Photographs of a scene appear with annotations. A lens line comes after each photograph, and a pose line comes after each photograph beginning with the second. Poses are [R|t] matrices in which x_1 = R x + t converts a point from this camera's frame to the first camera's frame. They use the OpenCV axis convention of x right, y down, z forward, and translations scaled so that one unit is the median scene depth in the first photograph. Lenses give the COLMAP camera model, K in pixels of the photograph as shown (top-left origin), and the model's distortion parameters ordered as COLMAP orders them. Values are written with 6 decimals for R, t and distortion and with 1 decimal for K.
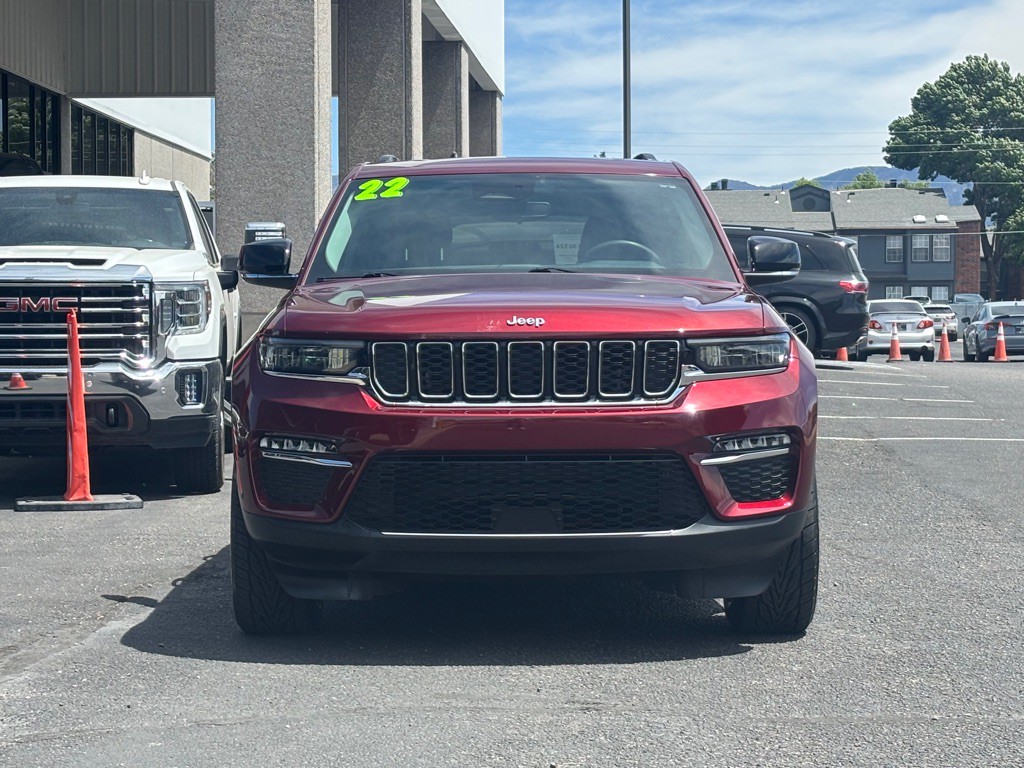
lens RADIAL K [[2340.6, 0, 468.3], [0, 2340.6, 402.2], [0, 0, 1]] dist [0.208152, -0.851834]
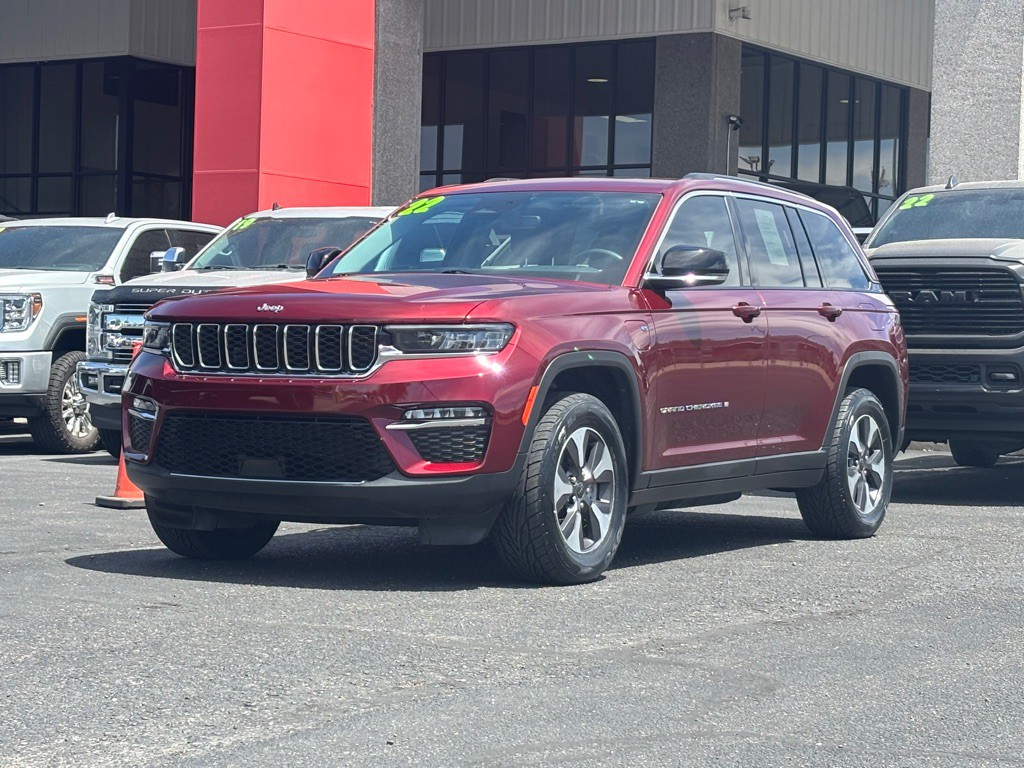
lens RADIAL K [[2340.5, 0, 547.7], [0, 2340.5, 382.3], [0, 0, 1]] dist [0.213341, -0.652681]
pose [[0.877410, 0.026580, -0.479005, 0.393458], [-0.037968, 0.999179, -0.014104, 0.008745], [0.478237, 0.030562, 0.877699, -0.009794]]
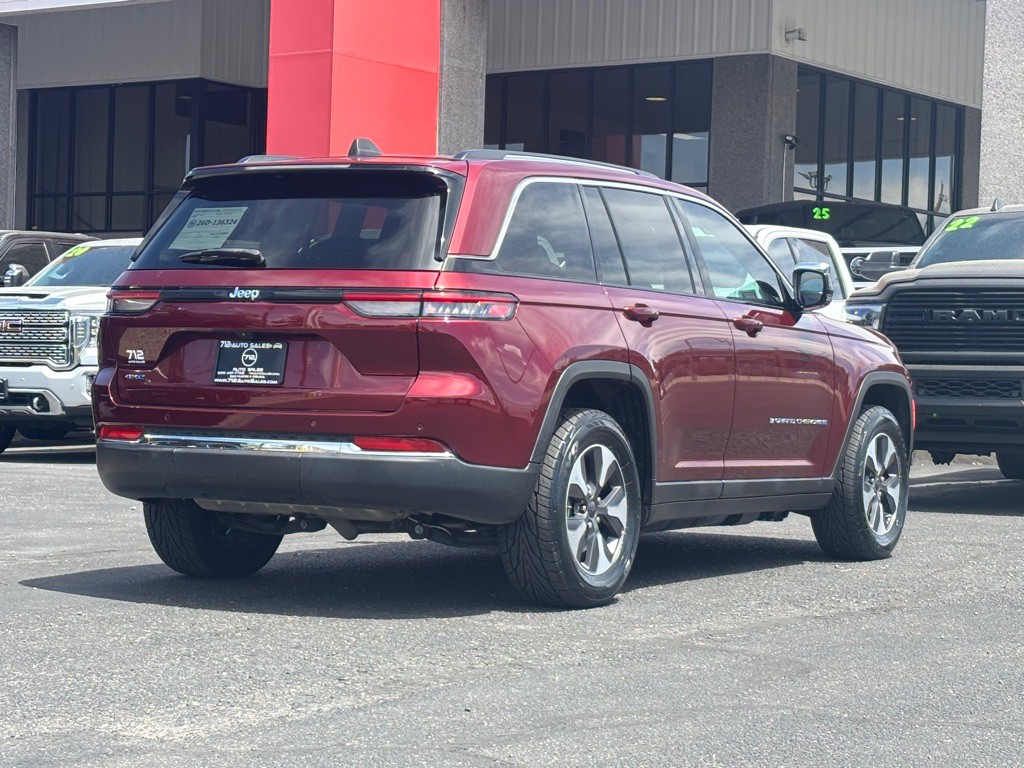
lens RADIAL K [[2341.3, 0, 507.3], [0, 2341.3, 381.8], [0, 0, 1]] dist [0.206239, -0.654019]
pose [[0.856527, 0.026285, -0.515433, 0.420870], [-0.041833, 0.998952, -0.018575, 0.009690], [0.514404, 0.037472, 0.856729, -0.060336]]
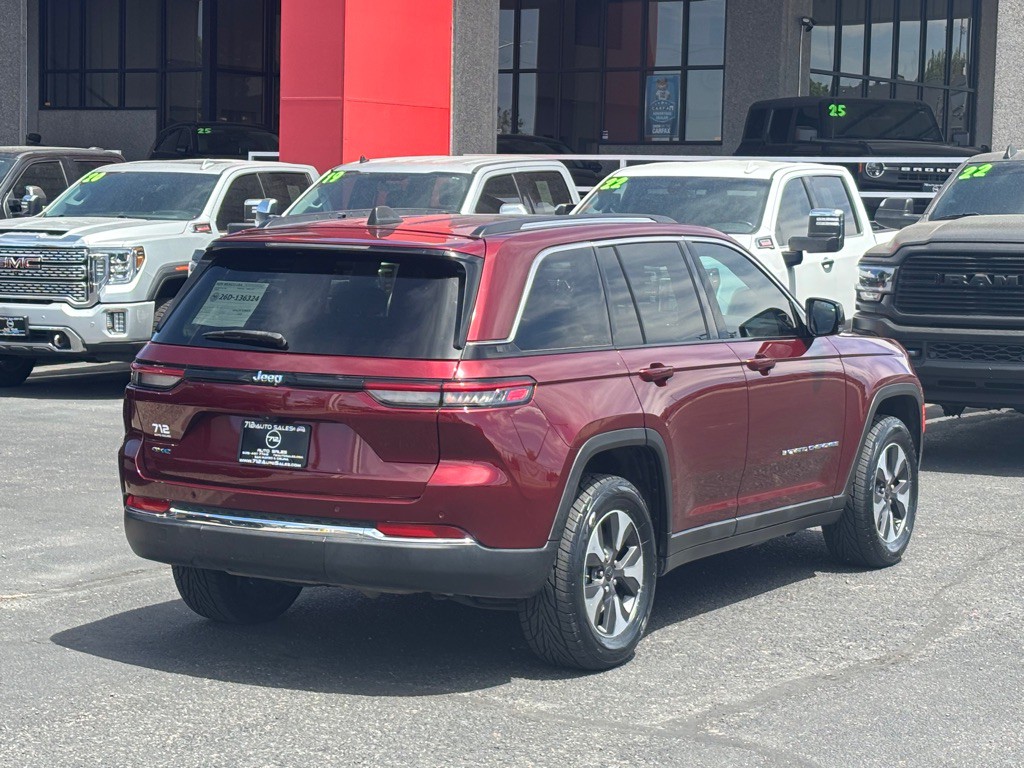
lens RADIAL K [[2340.5, 0, 547.7], [0, 2340.5, 382.3], [0, 0, 1]] dist [0.213341, -0.652681]
pose [[0.861801, 0.059681, -0.503724, 0.425195], [-0.035026, 0.997686, 0.058280, -0.060582], [0.506036, -0.032582, 0.861896, -0.073086]]
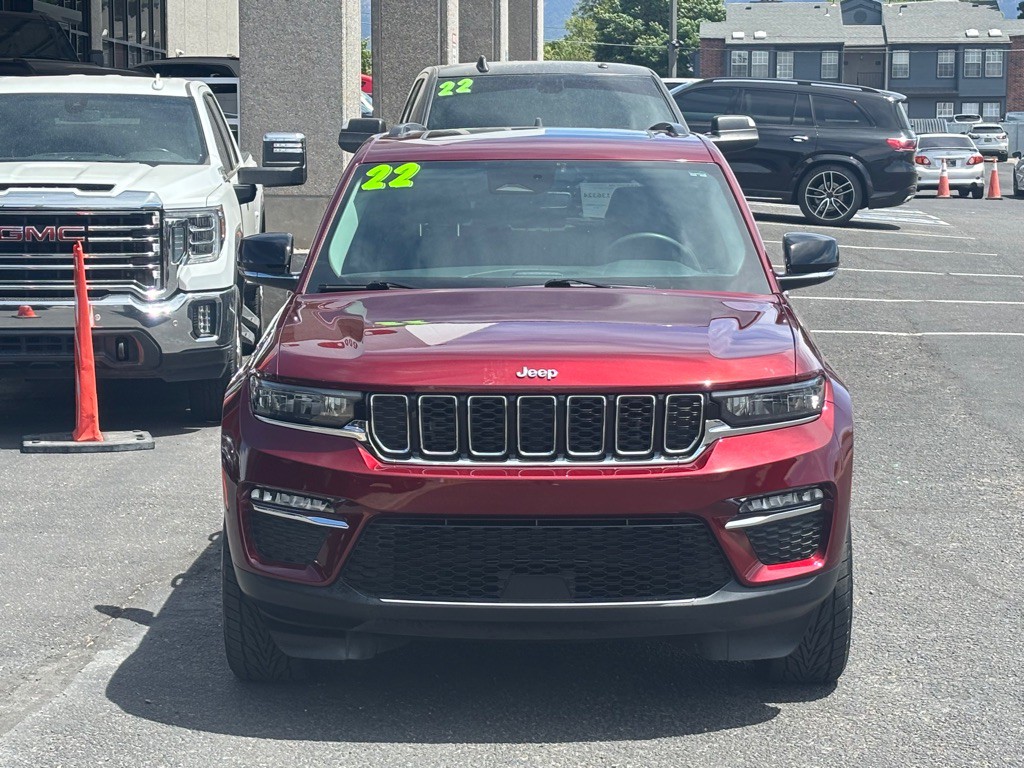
lens RADIAL K [[2339.2, 0, 490.5], [0, 2339.2, 406.3], [0, 0, 1]] dist [0.235644, -1.024560]
pose [[0.999945, 0.004778, -0.009357, 0.007848], [-0.003973, 0.996435, 0.084266, -0.052055], [0.009726, -0.084224, 0.996399, 0.042511]]
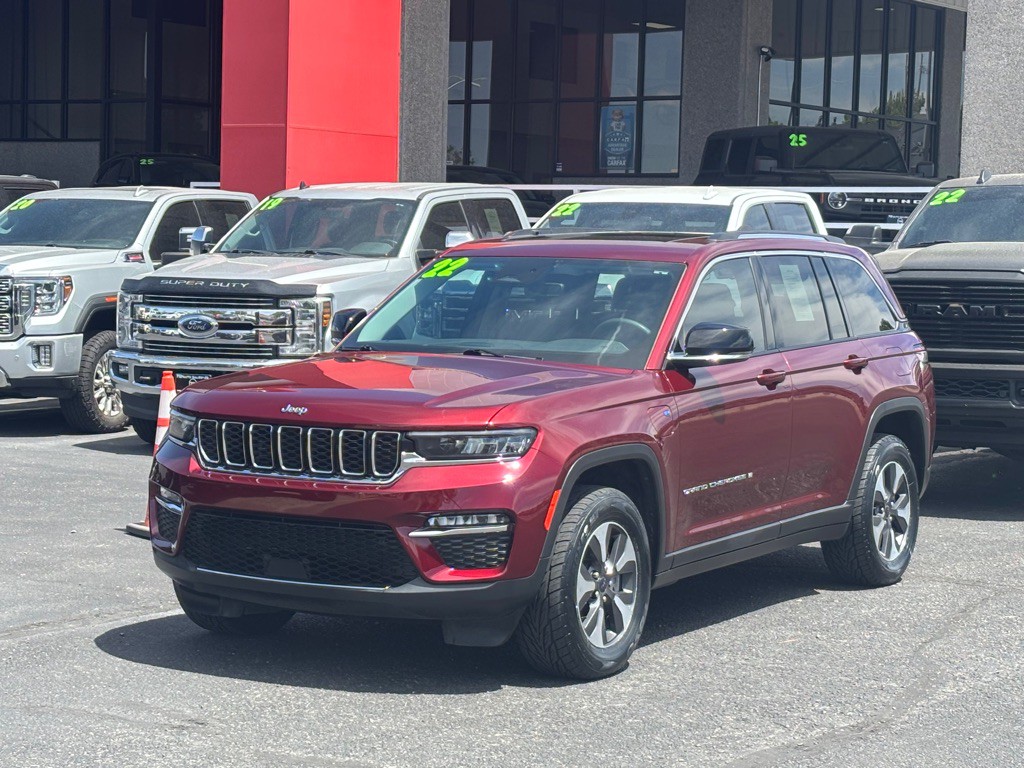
lens RADIAL K [[2341.3, 0, 507.3], [0, 2341.3, 381.8], [0, 0, 1]] dist [0.206239, -0.654019]
pose [[0.862464, 0.052468, -0.503391, 0.393768], [-0.036823, 0.998481, 0.040981, -0.054975], [0.504776, -0.016808, 0.863086, -0.010379]]
